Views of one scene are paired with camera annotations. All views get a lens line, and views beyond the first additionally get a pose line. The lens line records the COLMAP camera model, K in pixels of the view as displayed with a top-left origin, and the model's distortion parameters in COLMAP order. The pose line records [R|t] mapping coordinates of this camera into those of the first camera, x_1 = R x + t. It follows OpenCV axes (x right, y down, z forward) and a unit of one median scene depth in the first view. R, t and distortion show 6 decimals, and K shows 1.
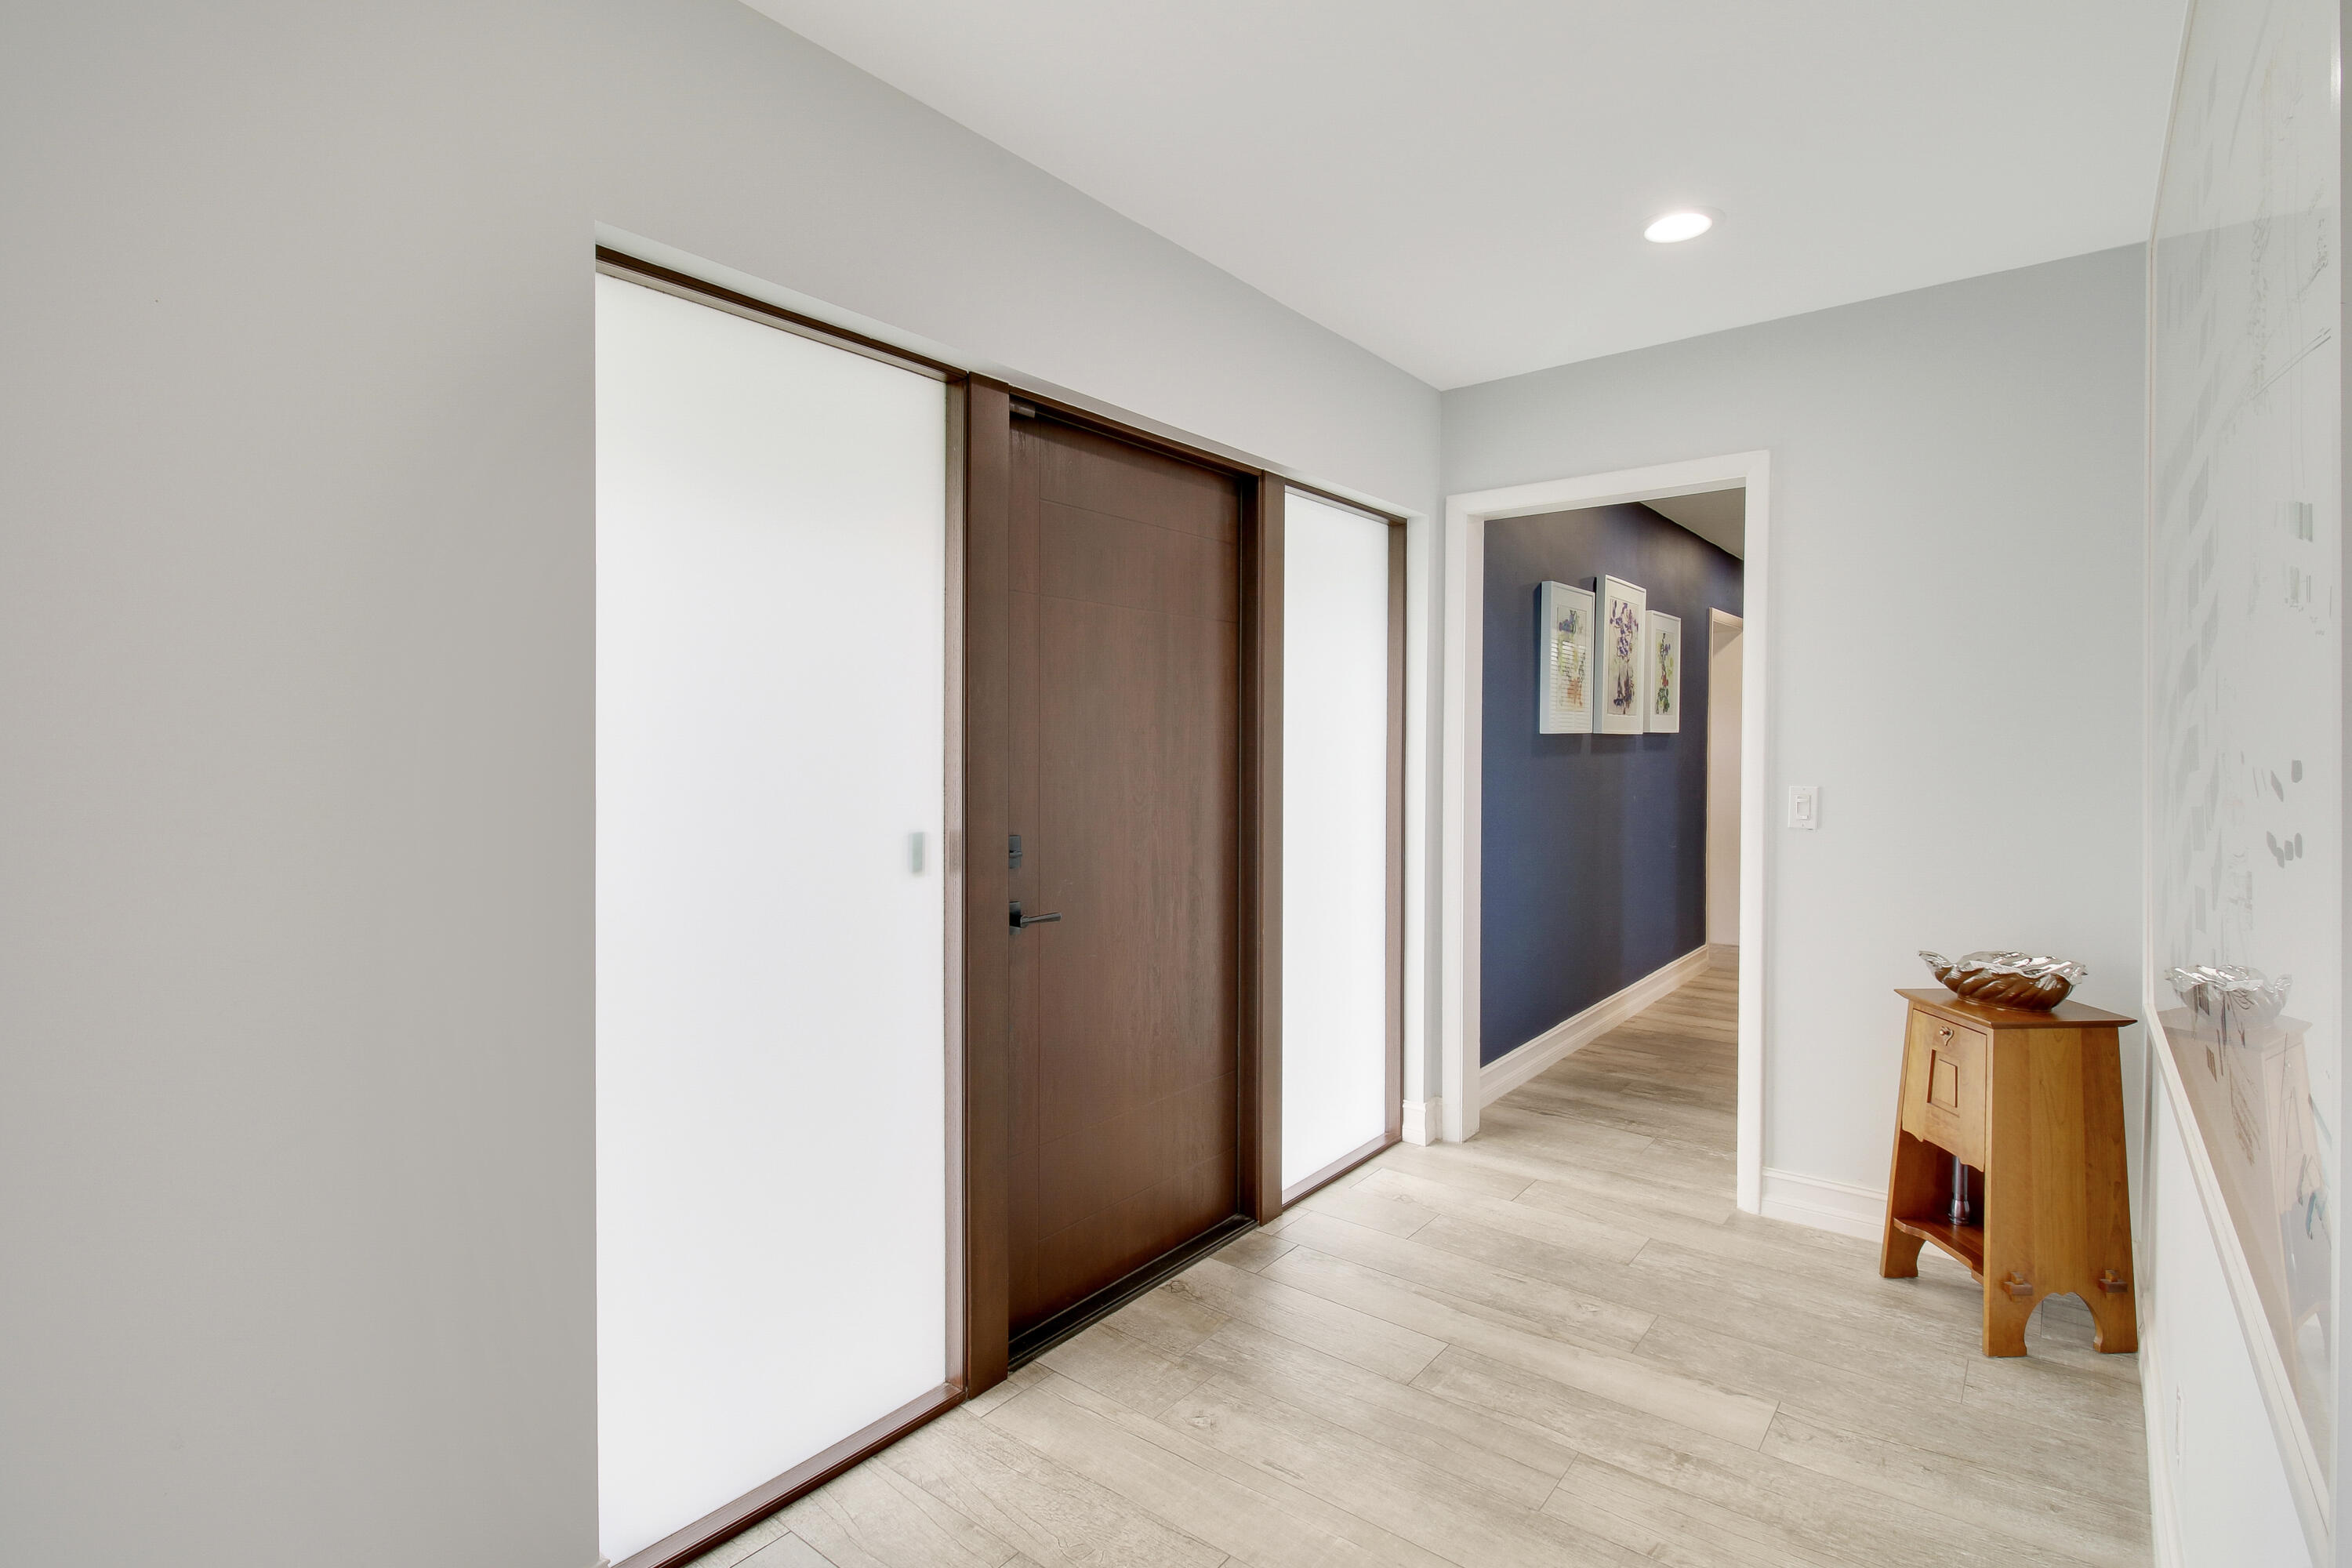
lens RADIAL K [[1089.4, 0, 1214.9], [0, 1089.4, 730.4], [0, 0, 1]] dist [-0.005576, -0.008101]
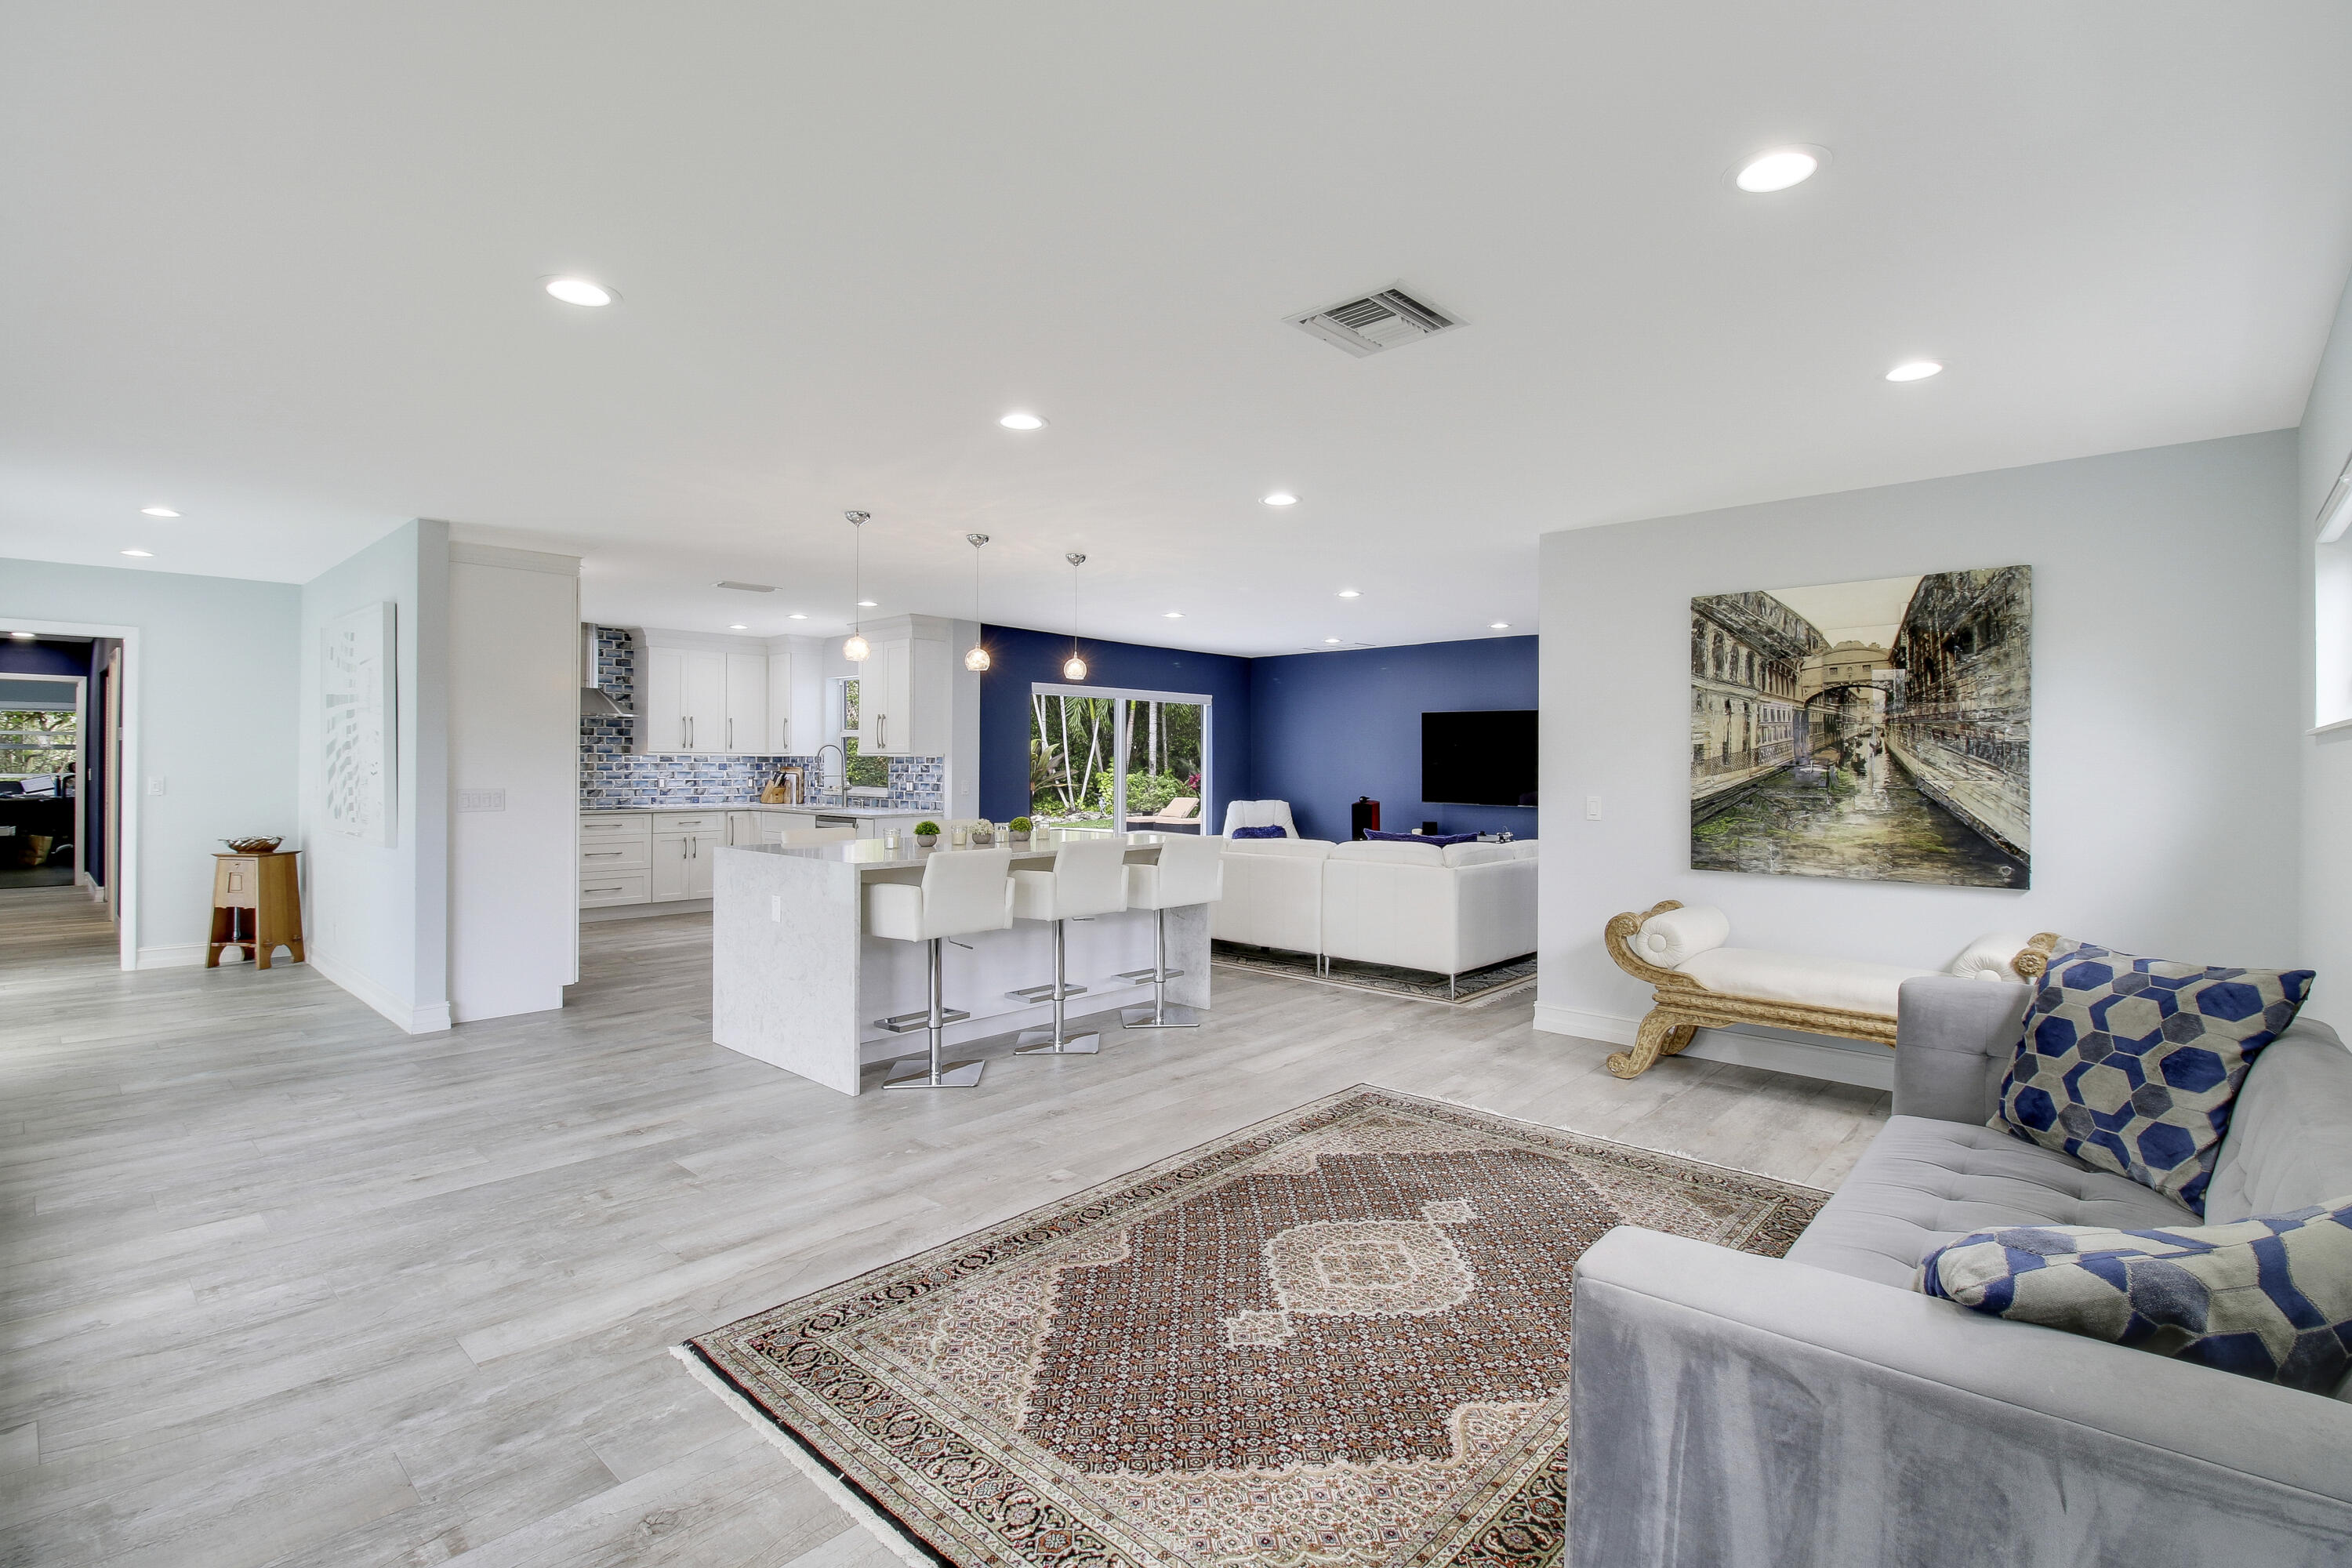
lens RADIAL K [[1089.4, 0, 1182.9], [0, 1089.4, 762.5], [0, 0, 1]] dist [-0.005576, -0.008101]
pose [[0.088719, -0.003113, 0.996052, -1.534425], [0.001046, 0.999995, 0.003032, 0.015876], [-0.996056, 0.000773, 0.088722, -1.363068]]
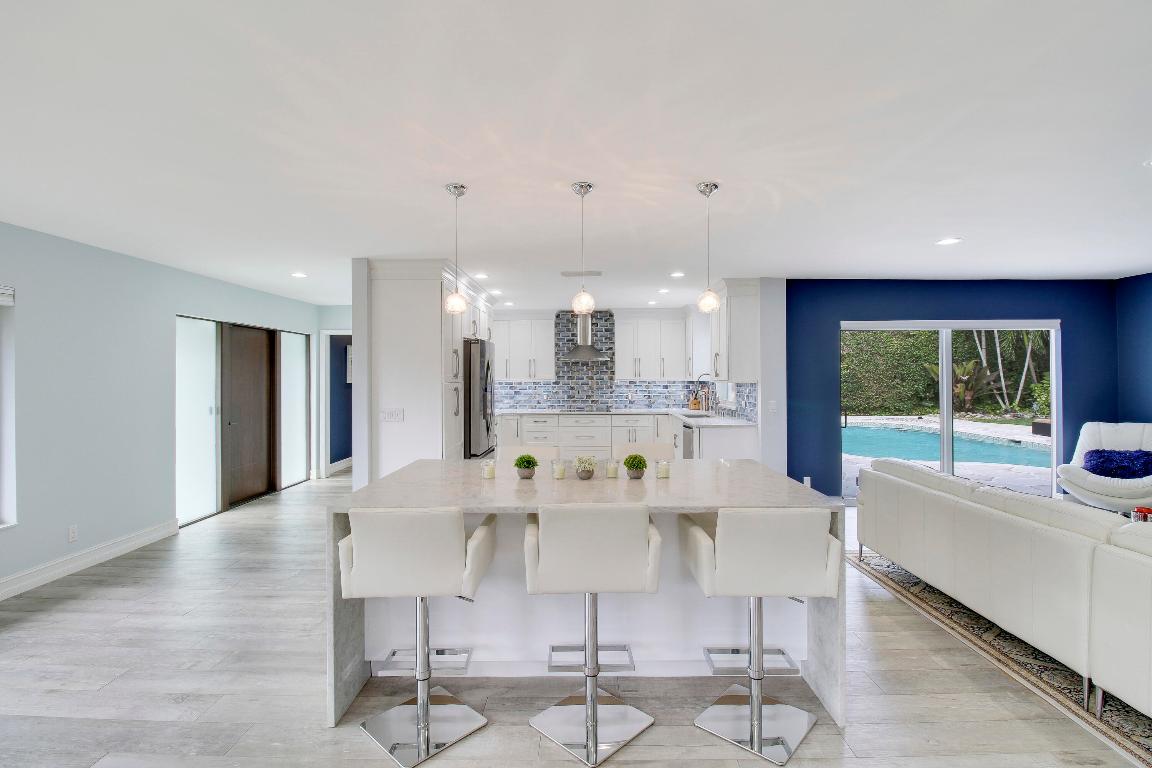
lens RADIAL K [[533.6, 0, 579.3], [0, 533.6, 372.2], [0, 0, 1]] dist [-0.005576, -0.008101]
pose [[0.800255, -0.005263, 0.599637, -0.286455], [0.013392, 0.999869, -0.009097, -0.021153], [-0.599511, 0.015311, 0.800220, -1.611095]]
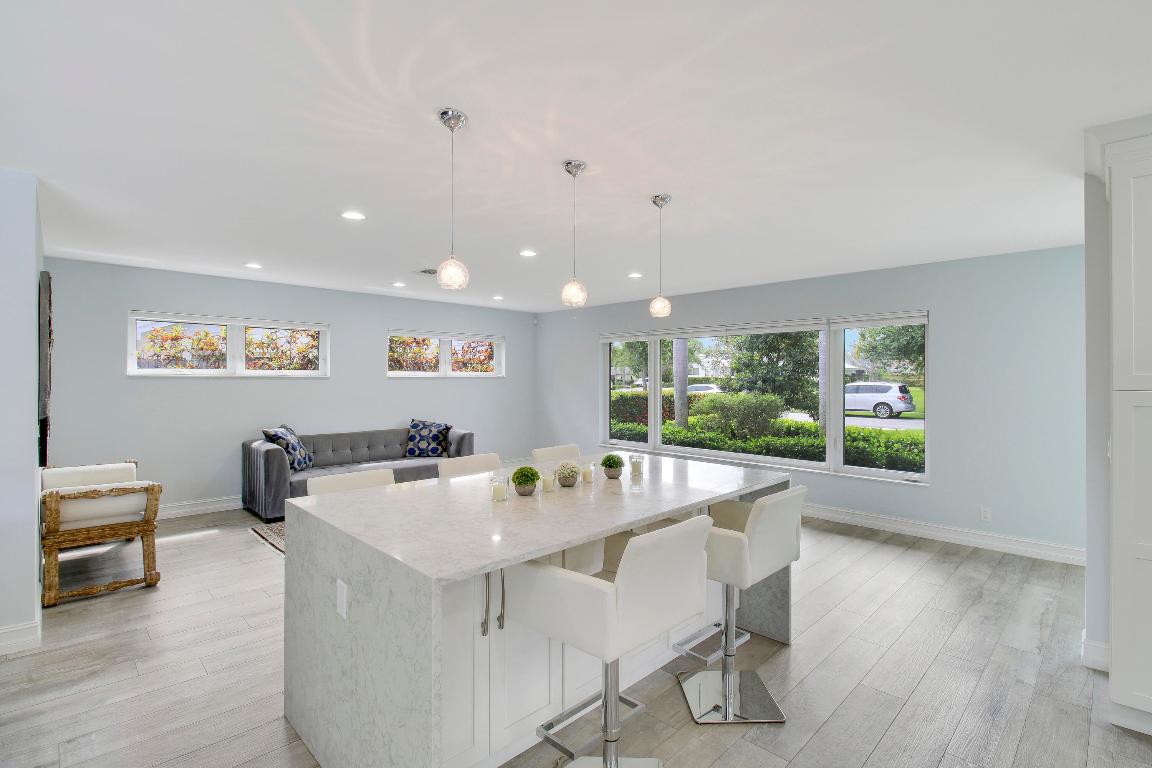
lens RADIAL K [[533.6, 0, 577.5], [0, 533.6, 374.2], [0, 0, 1]] dist [-0.005576, -0.008101]
pose [[-0.126130, -0.011659, -0.991945, 1.168054], [-0.011835, 0.999877, -0.010248, -0.014865], [0.991943, 0.010447, -0.126252, -0.731287]]
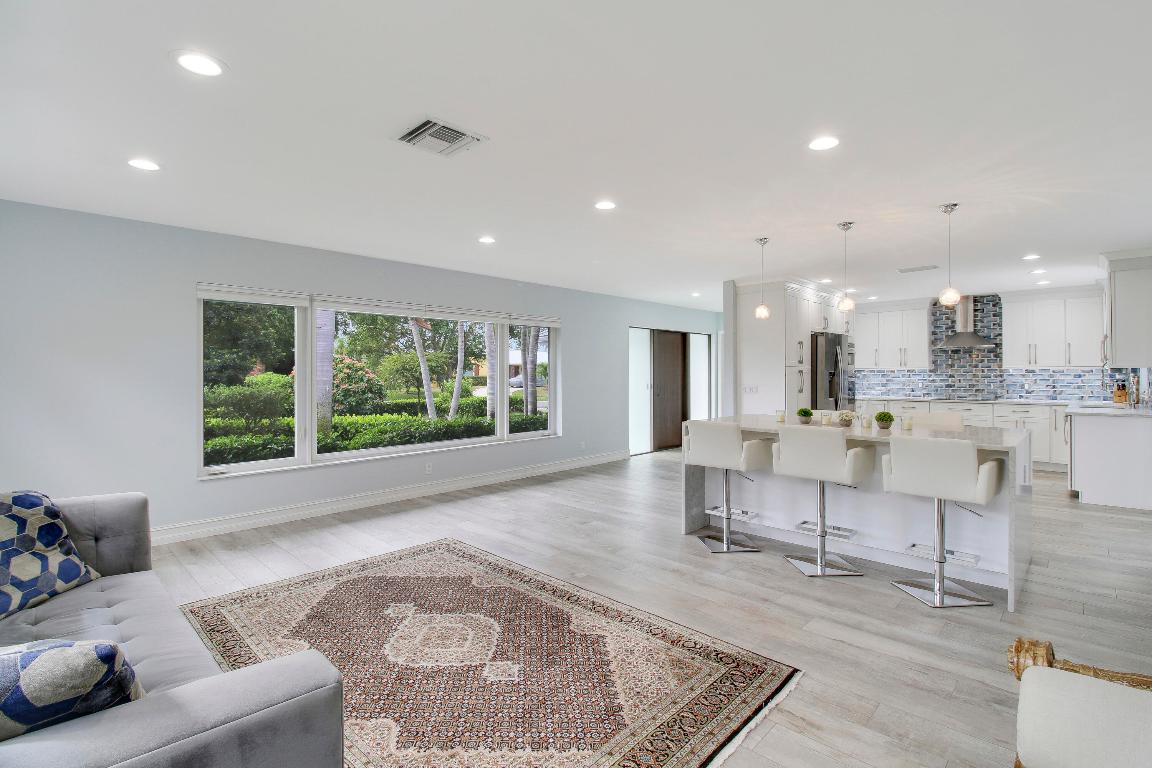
lens RADIAL K [[533.6, 0, 585.0], [0, 533.6, 373.2], [0, 0, 1]] dist [-0.005576, -0.008101]
pose [[0.994442, -0.007508, -0.105018, -0.235801], [0.006773, 0.999950, -0.007357, 0.028608], [0.105068, 0.006604, 0.994443, -2.300780]]
